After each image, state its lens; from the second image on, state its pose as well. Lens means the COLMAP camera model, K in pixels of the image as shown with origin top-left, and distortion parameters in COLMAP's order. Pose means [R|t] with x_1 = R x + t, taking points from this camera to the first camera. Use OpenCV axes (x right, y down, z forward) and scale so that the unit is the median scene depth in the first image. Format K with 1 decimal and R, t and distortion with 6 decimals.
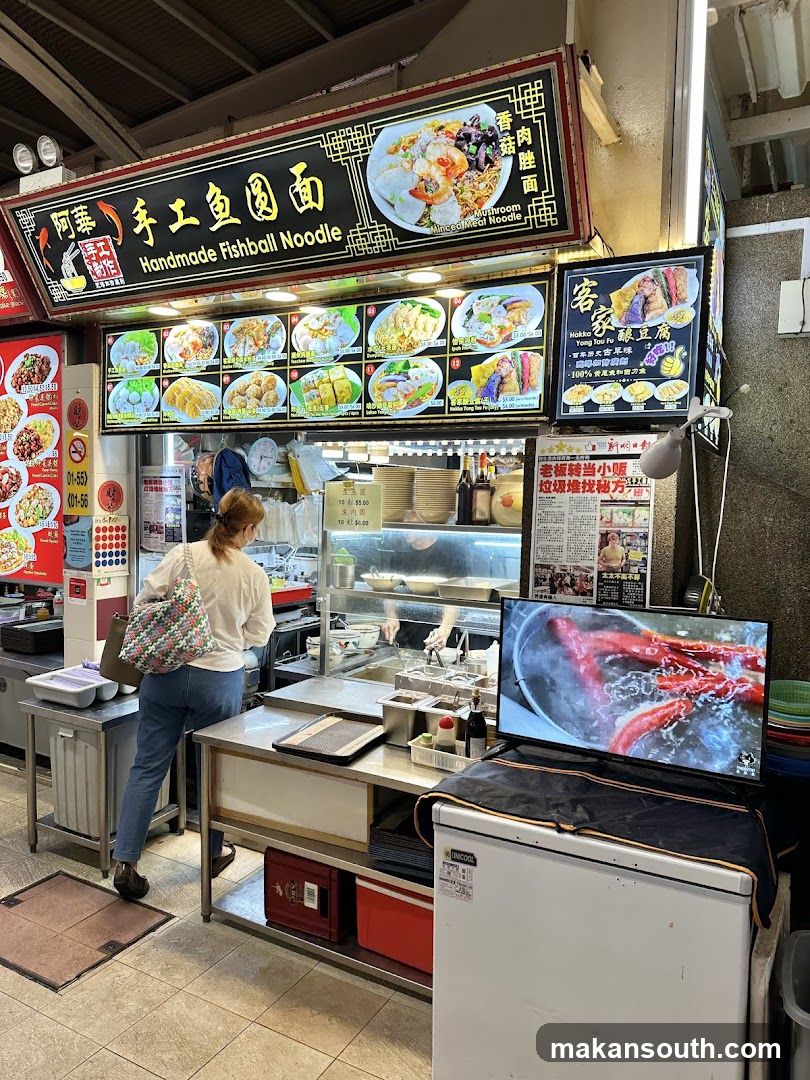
lens RADIAL K [[751.6, 0, 392.0], [0, 751.6, 555.6], [0, 0, 1]] dist [0.048502, -0.047751]
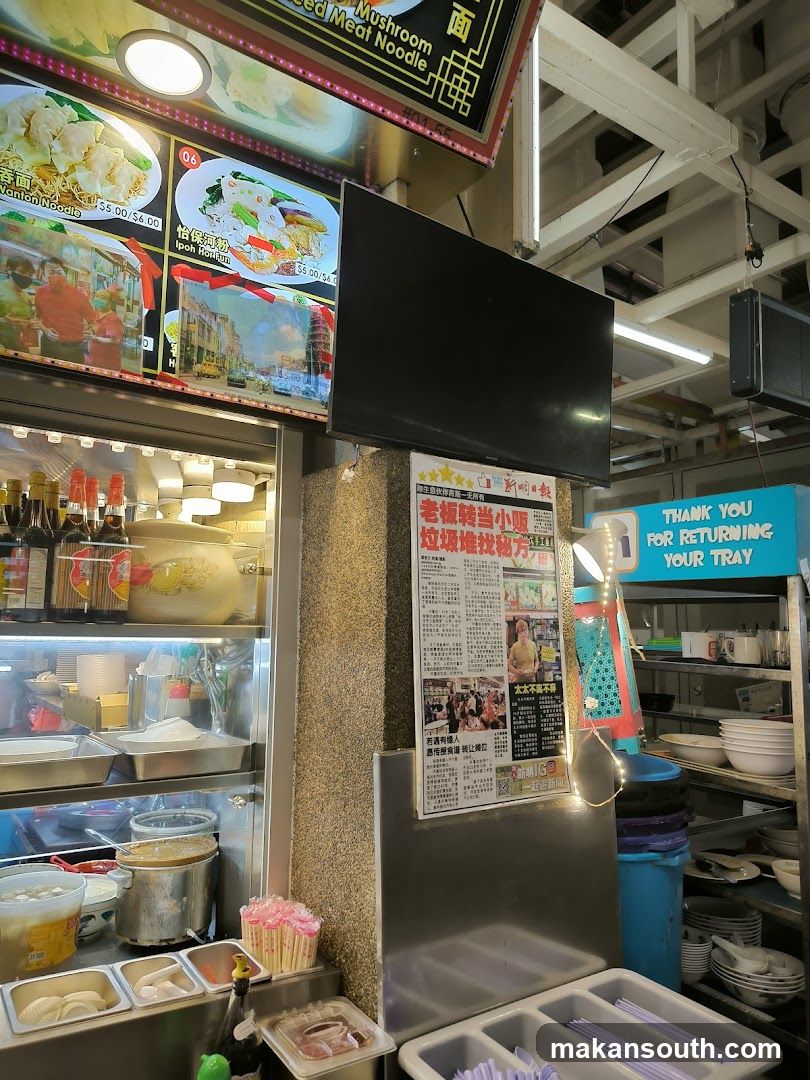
lens RADIAL K [[751.6, 0, 396.8], [0, 751.6, 537.9], [0, 0, 1]] dist [0.048502, -0.047751]
pose [[0.448106, 0.099201, 0.888460, -0.263596], [0.058707, 0.988414, -0.139971, -0.013461], [-0.892051, 0.114880, 0.437090, 0.676942]]
